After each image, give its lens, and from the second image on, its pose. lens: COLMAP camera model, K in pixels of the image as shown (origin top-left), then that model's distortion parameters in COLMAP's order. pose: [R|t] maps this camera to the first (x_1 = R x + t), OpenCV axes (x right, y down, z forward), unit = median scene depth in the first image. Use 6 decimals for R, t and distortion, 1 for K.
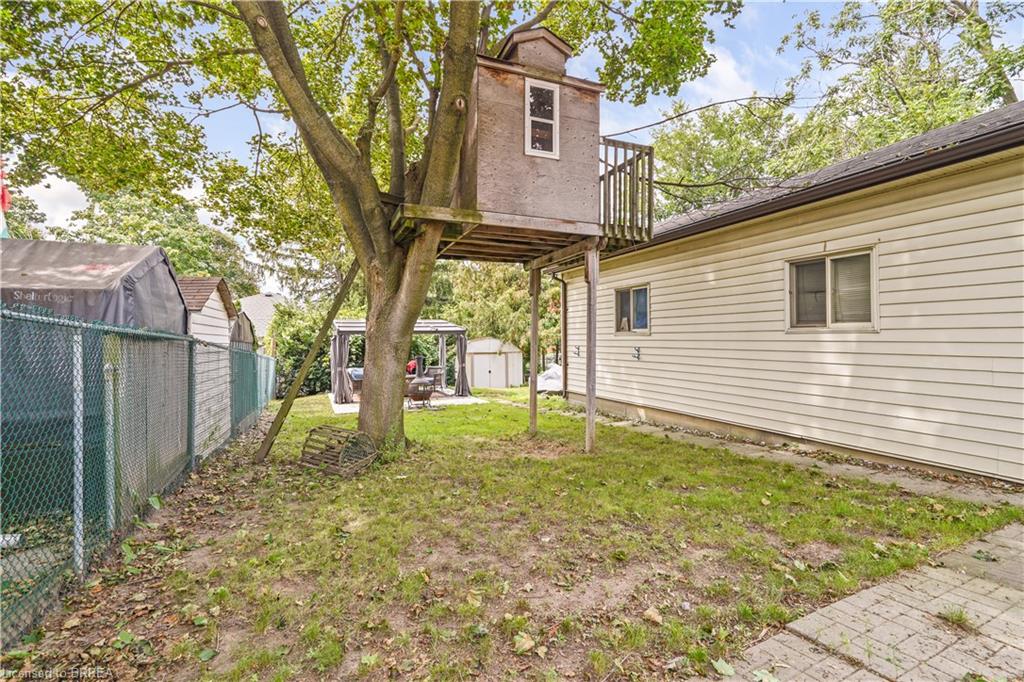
lens RADIAL K [[470.5, 0, 513.9], [0, 470.5, 331.1], [0, 0, 1]] dist [-0.002861, 0.000635]
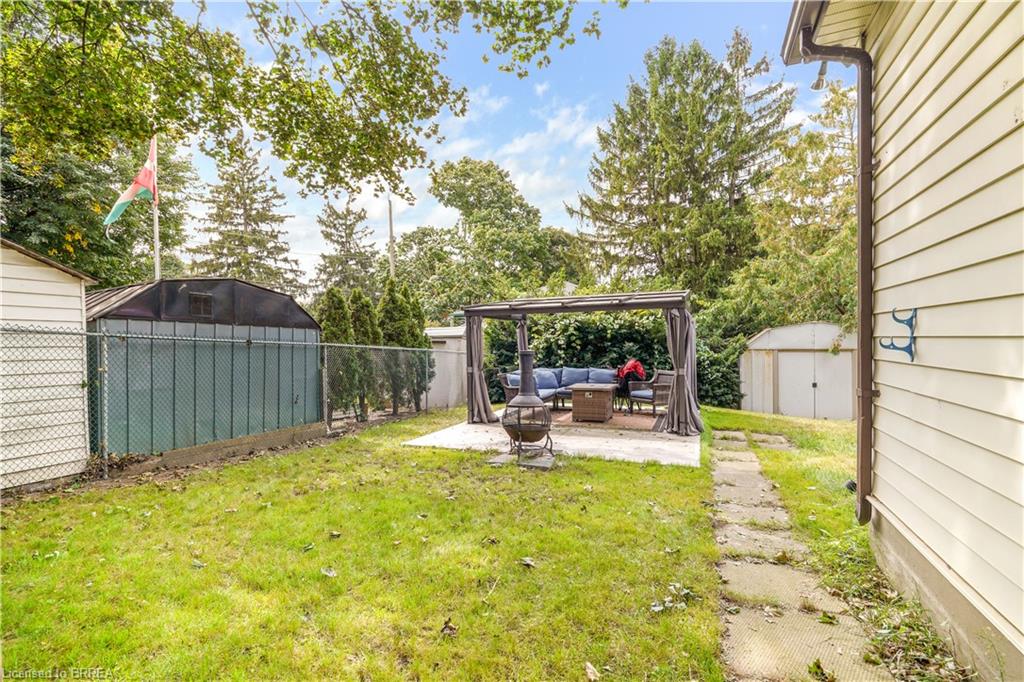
lens RADIAL K [[470.5, 0, 509.4], [0, 470.5, 345.8], [0, 0, 1]] dist [-0.002861, 0.000635]
pose [[0.704573, 0.008775, -0.709577, 0.152536], [0.017351, 0.999412, 0.029588, 0.036616], [0.709420, -0.033159, 0.704006, 0.696739]]
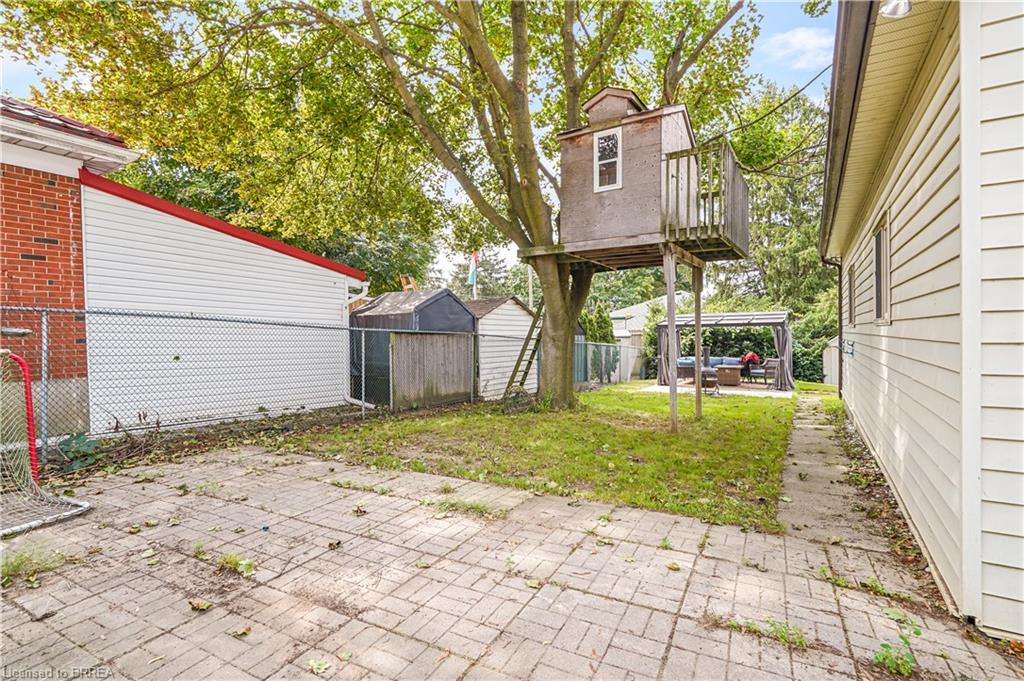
lens RADIAL K [[470.5, 0, 513.1], [0, 470.5, 338.1], [0, 0, 1]] dist [-0.002861, 0.000635]
pose [[0.576113, 0.008256, -0.817328, 0.465957], [0.020732, 0.999480, 0.024709, -0.003051], [0.817107, -0.031180, 0.575642, 0.021048]]
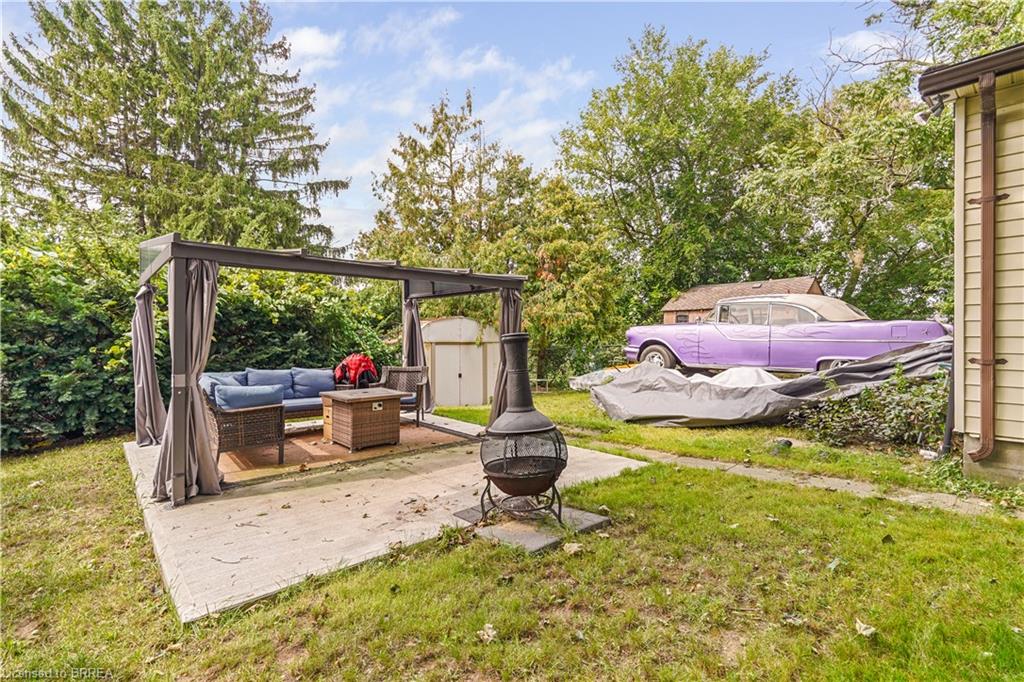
lens RADIAL K [[470.5, 0, 511.2], [0, 470.5, 337.0], [0, 0, 1]] dist [-0.002861, 0.000635]
pose [[0.947547, 0.013848, 0.319317, -0.323466], [-0.018750, 0.999749, 0.012283, 0.057058], [-0.319067, -0.017626, 0.947568, 0.796924]]
